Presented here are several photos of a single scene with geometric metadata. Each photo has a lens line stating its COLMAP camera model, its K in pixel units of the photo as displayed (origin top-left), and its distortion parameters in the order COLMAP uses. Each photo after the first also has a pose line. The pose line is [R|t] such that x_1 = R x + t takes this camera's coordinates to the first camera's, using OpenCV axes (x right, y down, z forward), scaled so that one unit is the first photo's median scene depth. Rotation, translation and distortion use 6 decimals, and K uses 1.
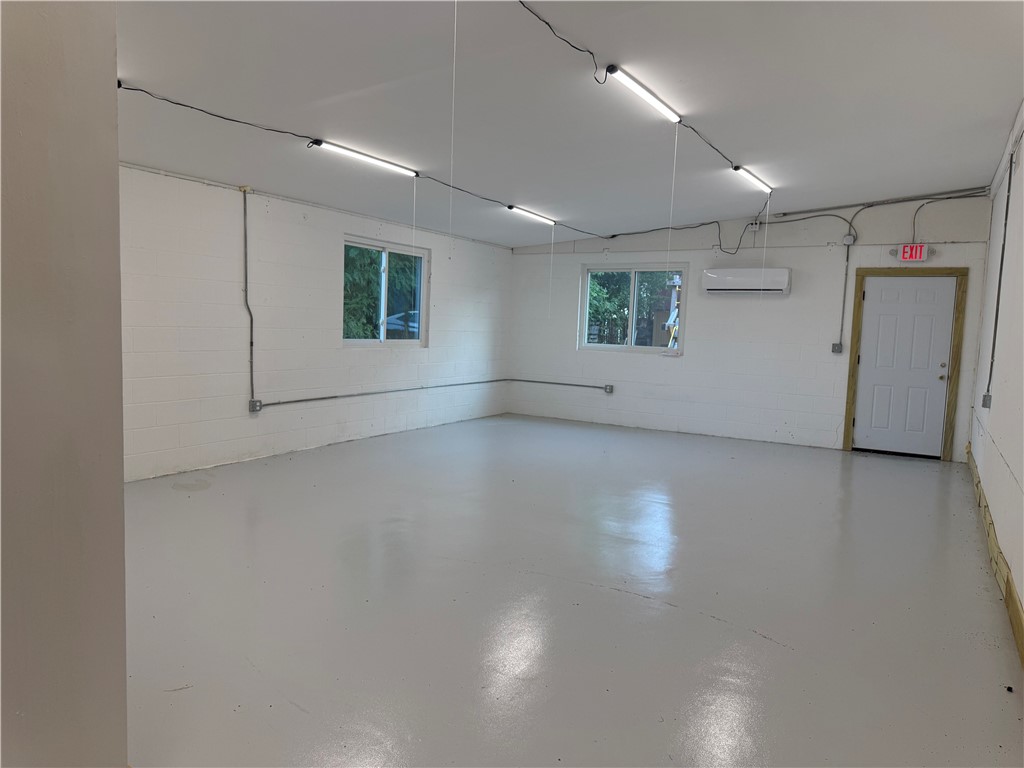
lens RADIAL K [[707.6, 0, 512.0], [0, 707.6, 384.0], [0, 0, 1]] dist [0.002149, -0.000147]
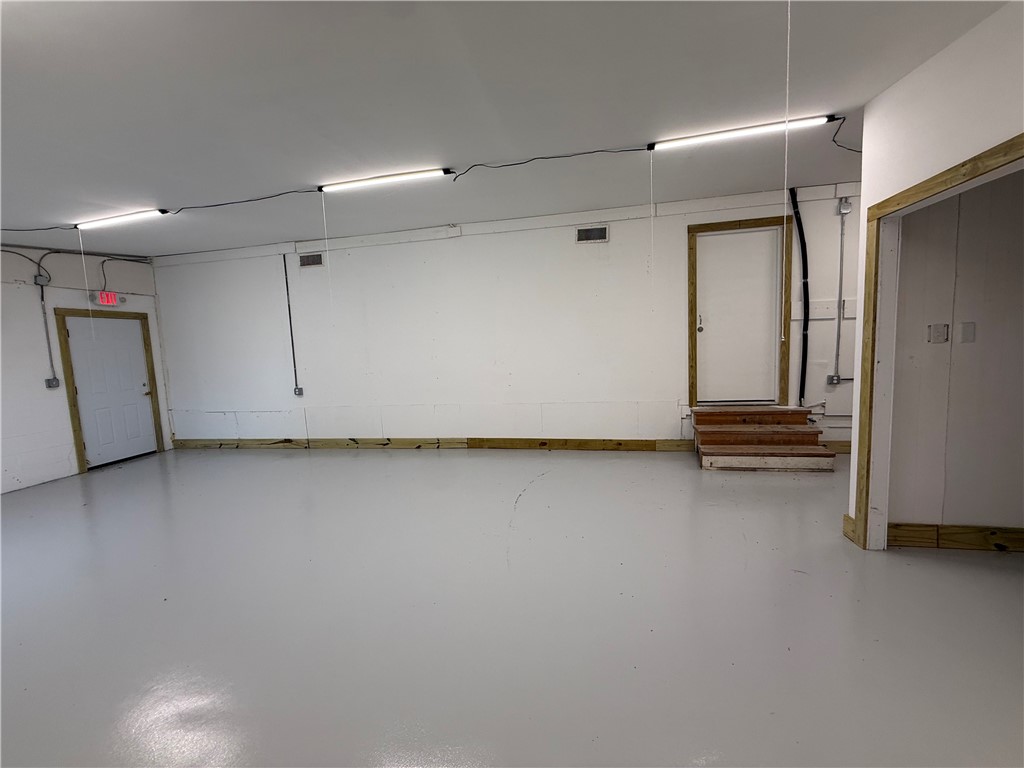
lens RADIAL K [[409.9, 0, 512.0], [0, 409.9, 384.0], [0, 0, 1]] dist [-0.000528, 0.000014]
pose [[-0.334957, -0.110591, 0.935721, -0.344869], [0.121261, 0.979770, 0.159205, -0.064499], [-0.934398, 0.166793, -0.314771, 0.562714]]
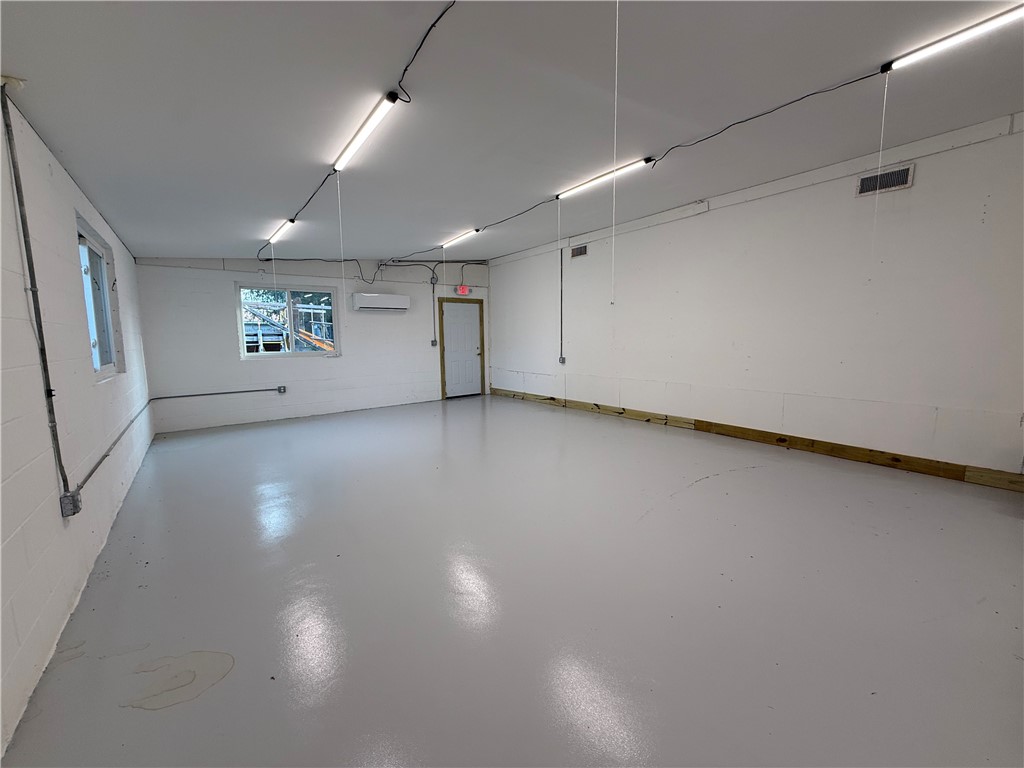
lens RADIAL K [[409.9, 0, 512.0], [0, 409.9, 384.0], [0, 0, 1]] dist [-0.000528, 0.000014]
pose [[0.381700, -0.146823, 0.912550, -0.411261], [0.112661, 0.987332, 0.111731, -0.042876], [-0.917395, 0.060162, 0.393405, 0.438903]]
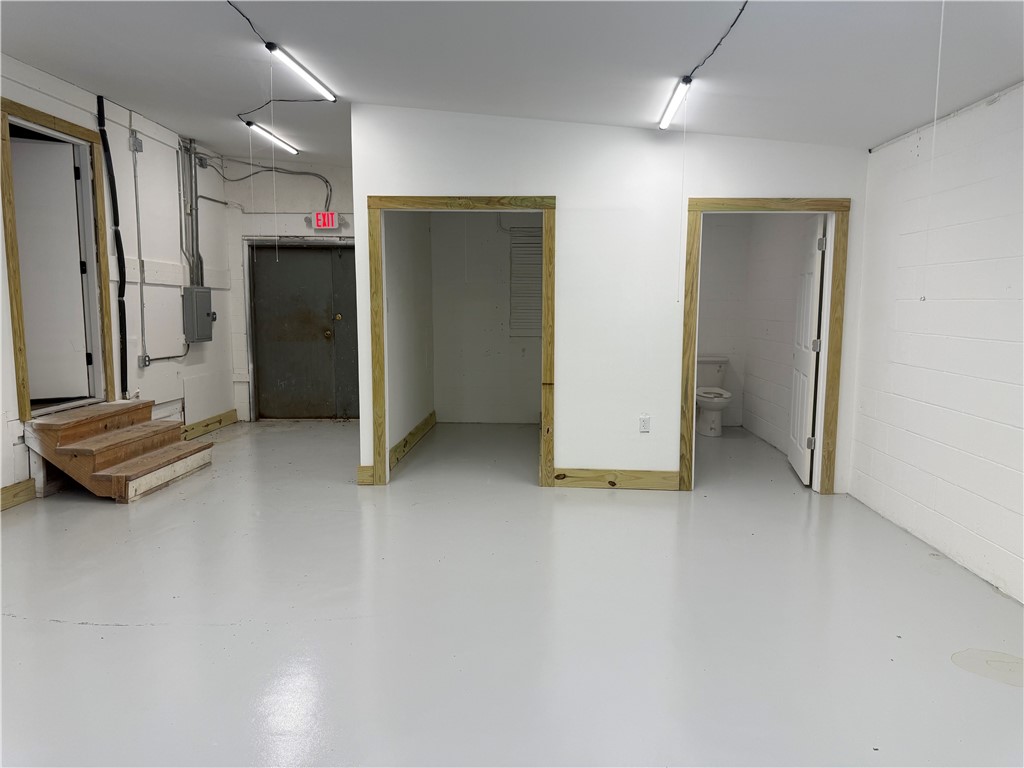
lens RADIAL K [[707.6, 0, 512.0], [0, 707.6, 384.0], [0, 0, 1]] dist [0.002149, -0.000147]
pose [[-0.884784, 0.010946, -0.465873, 0.029125], [-0.082731, 0.980153, 0.180152, -0.072795], [0.458599, 0.197938, -0.866318, 0.812122]]
